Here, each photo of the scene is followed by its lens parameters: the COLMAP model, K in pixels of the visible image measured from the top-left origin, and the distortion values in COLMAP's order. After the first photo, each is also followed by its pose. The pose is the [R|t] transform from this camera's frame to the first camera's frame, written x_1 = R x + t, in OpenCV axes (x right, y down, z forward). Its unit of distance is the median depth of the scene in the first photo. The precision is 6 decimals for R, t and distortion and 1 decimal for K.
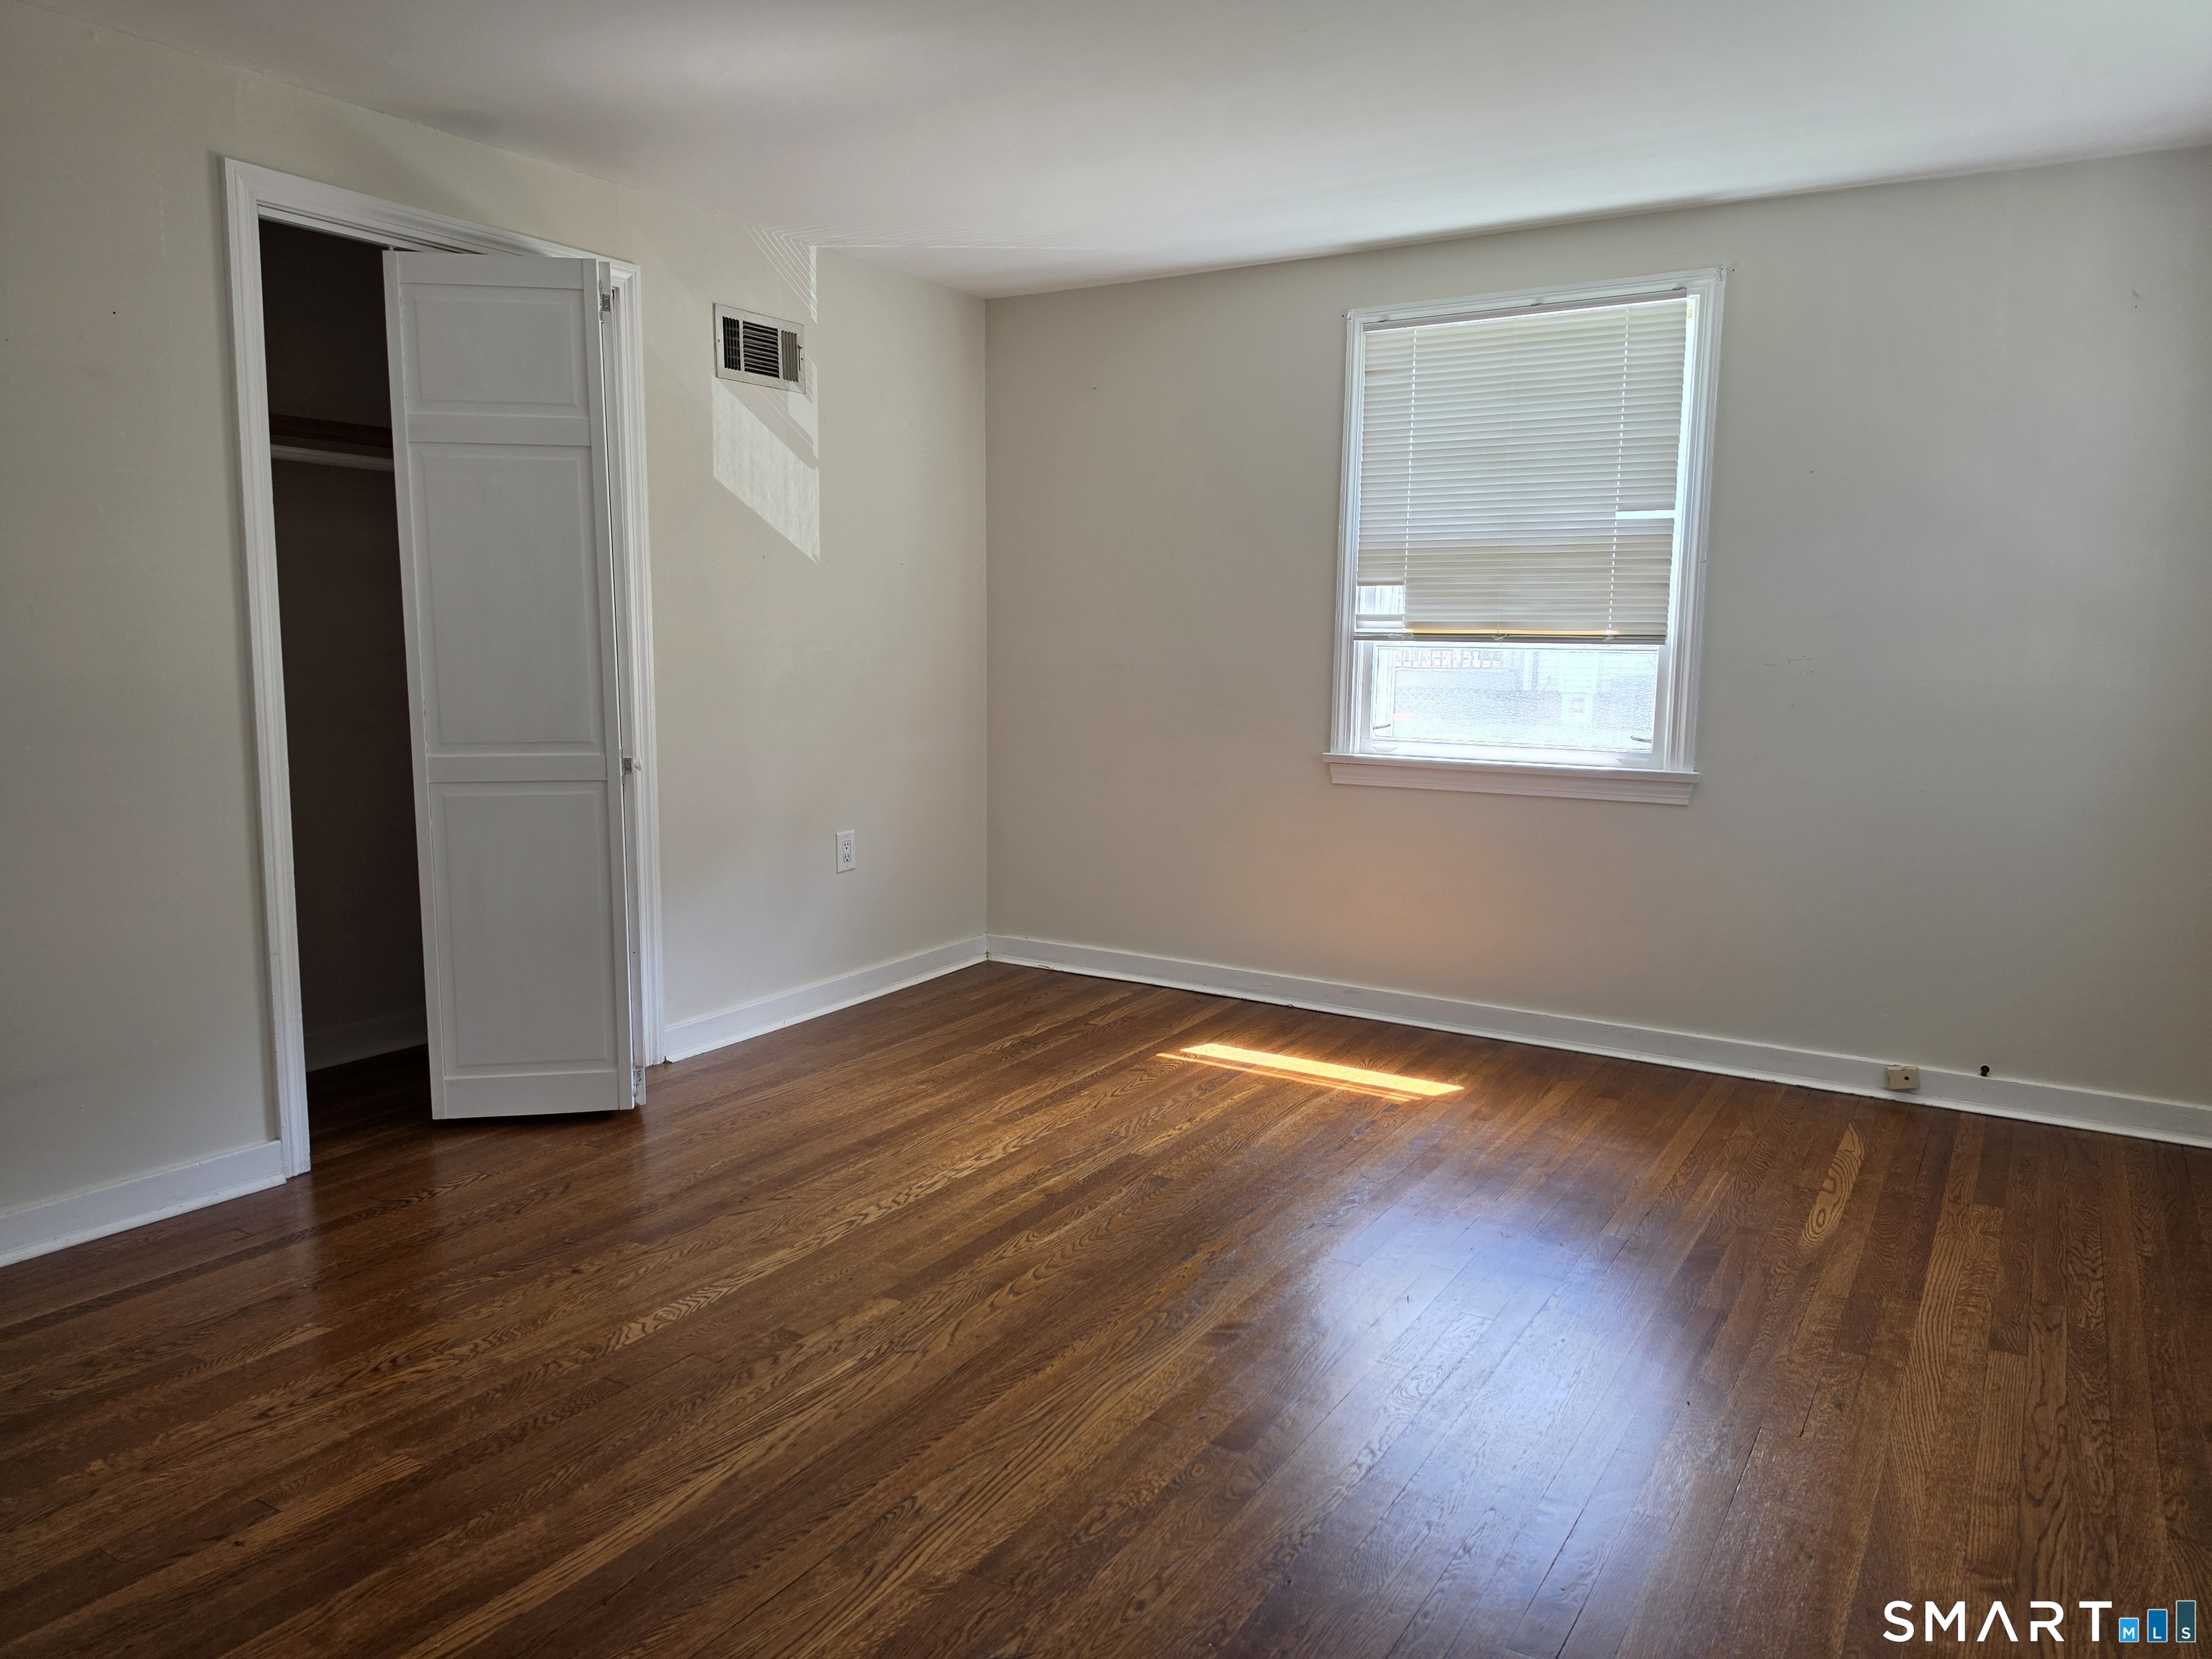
lens RADIAL K [[1549.3, 0, 1115.4], [0, 1549.3, 837.8], [0, 0, 1]] dist [0.123799, -0.146747]
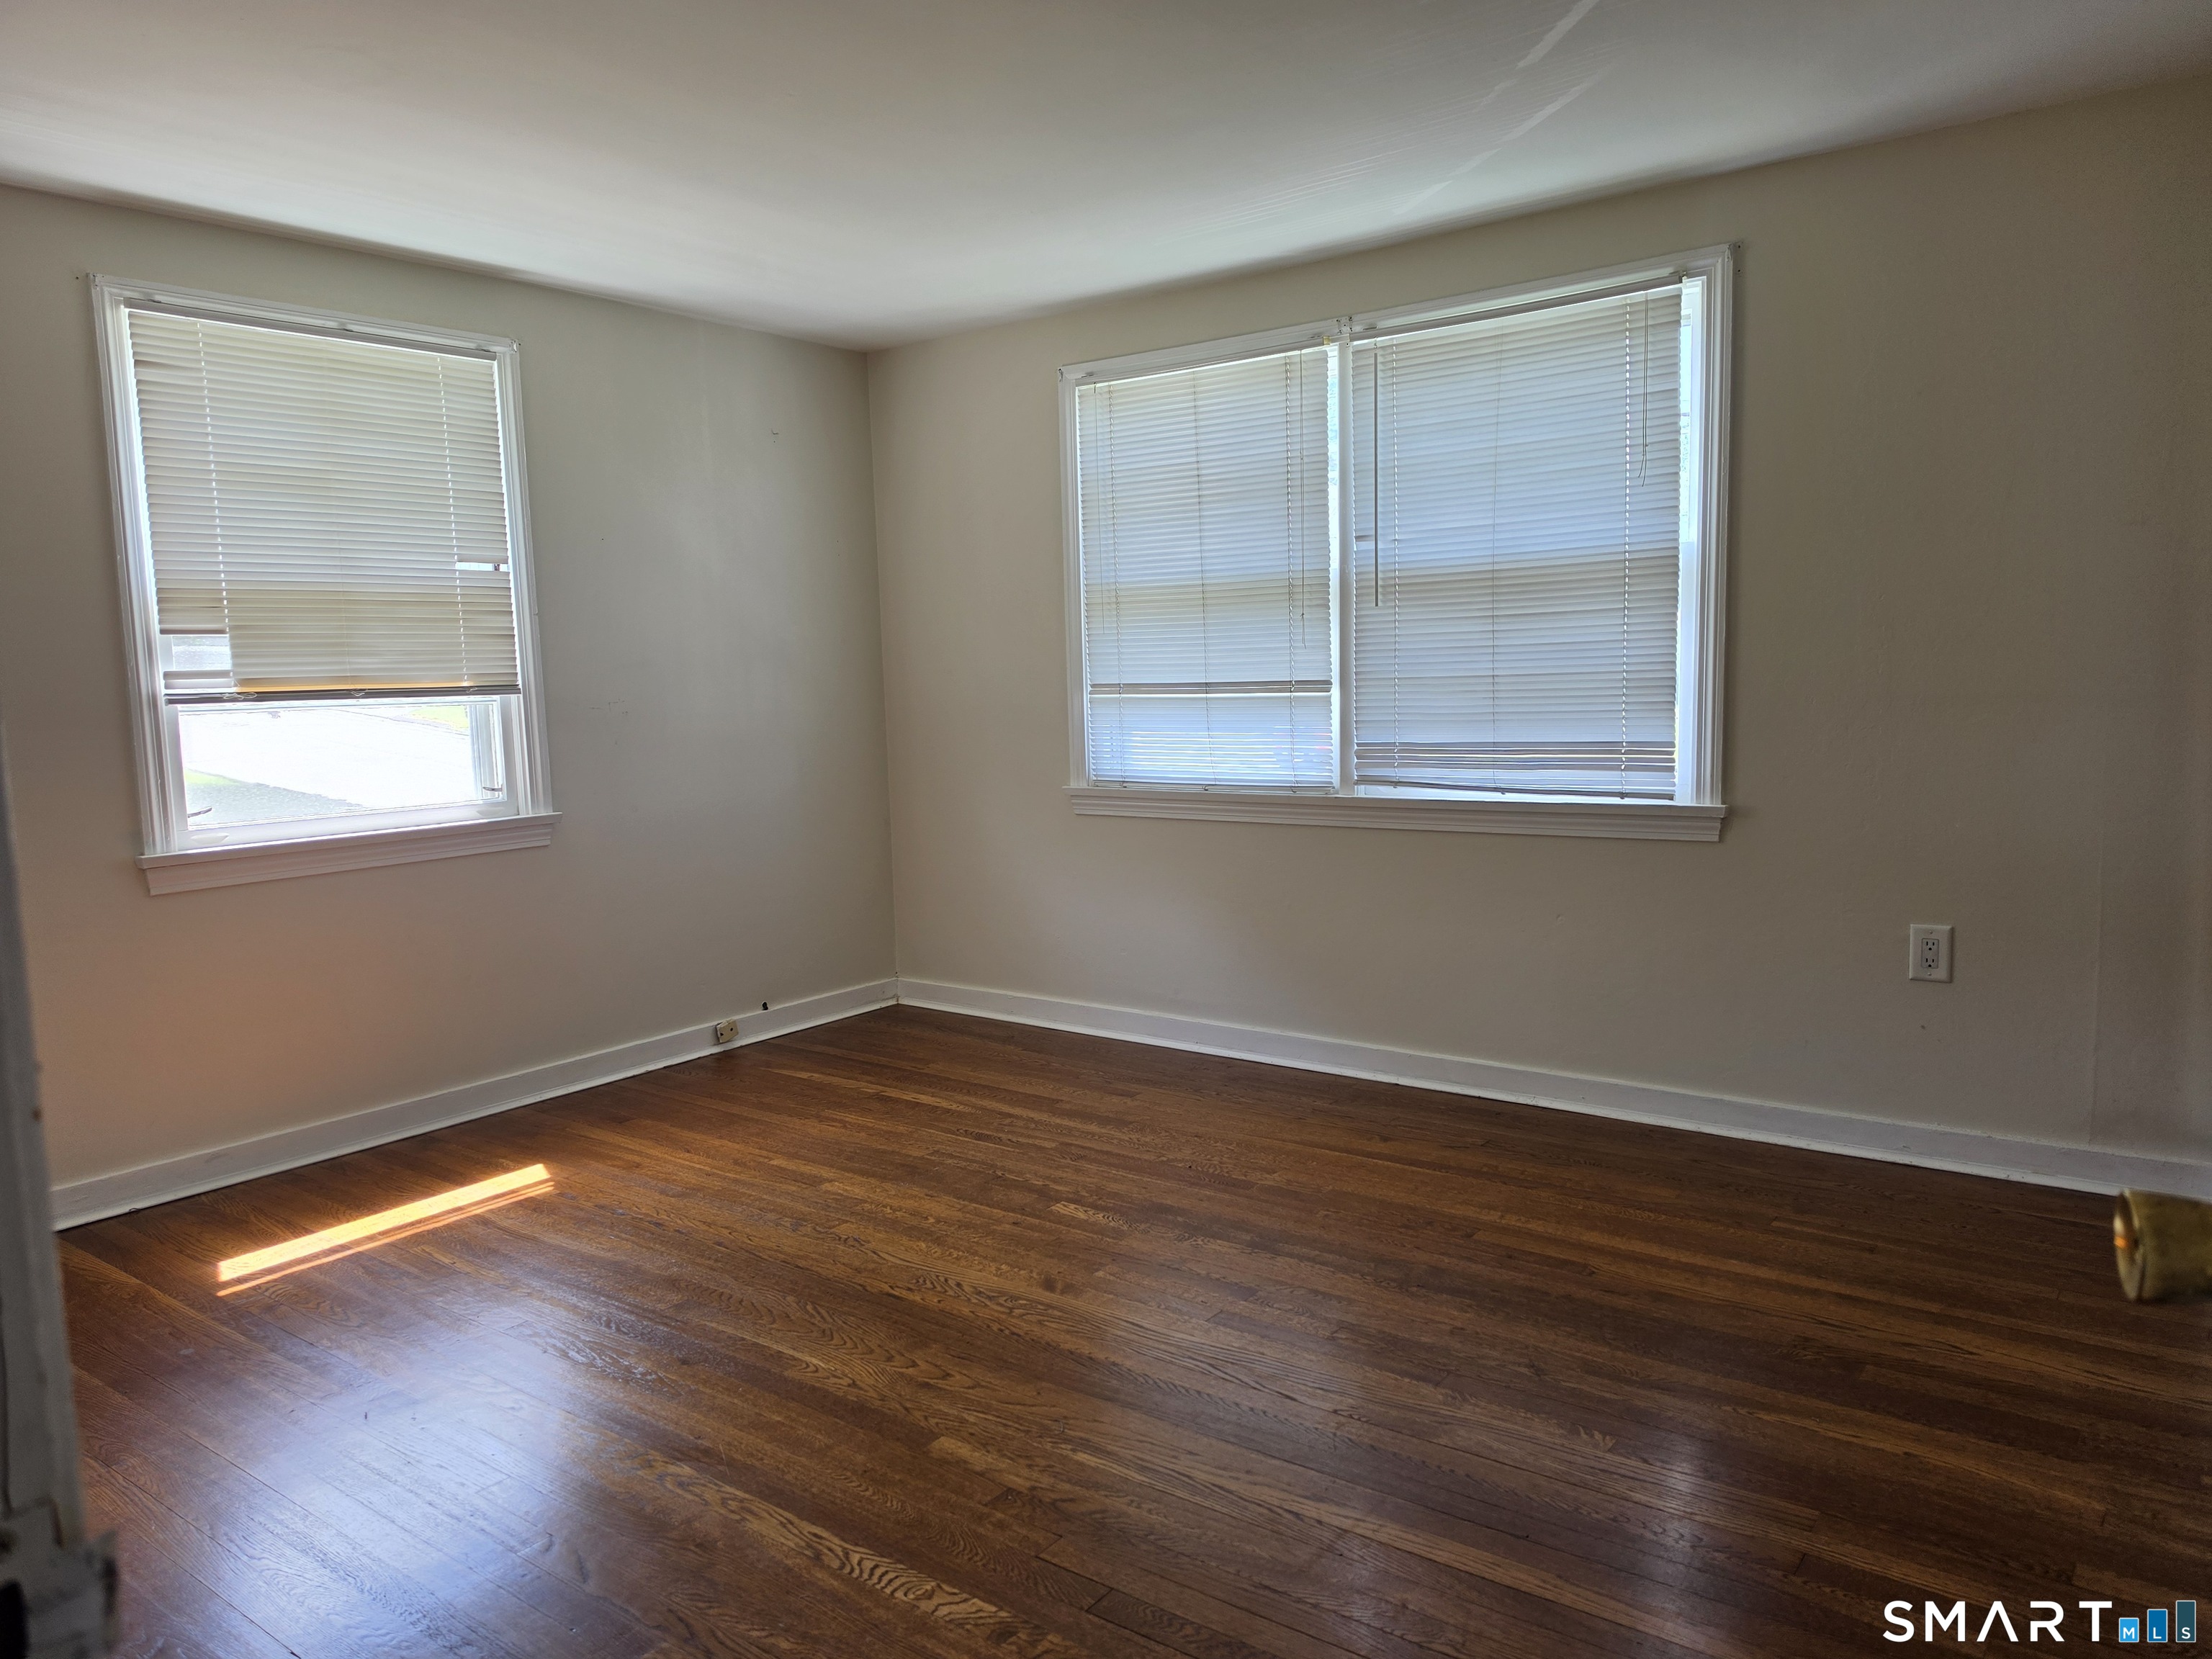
lens RADIAL K [[1549.3, 0, 1115.4], [0, 1549.3, 837.8], [0, 0, 1]] dist [0.123799, -0.146747]
pose [[0.099914, -0.123573, 0.987293, -0.638735], [0.172041, 0.979458, 0.105182, -0.070943], [-0.980010, 0.159346, 0.119121, 0.504043]]
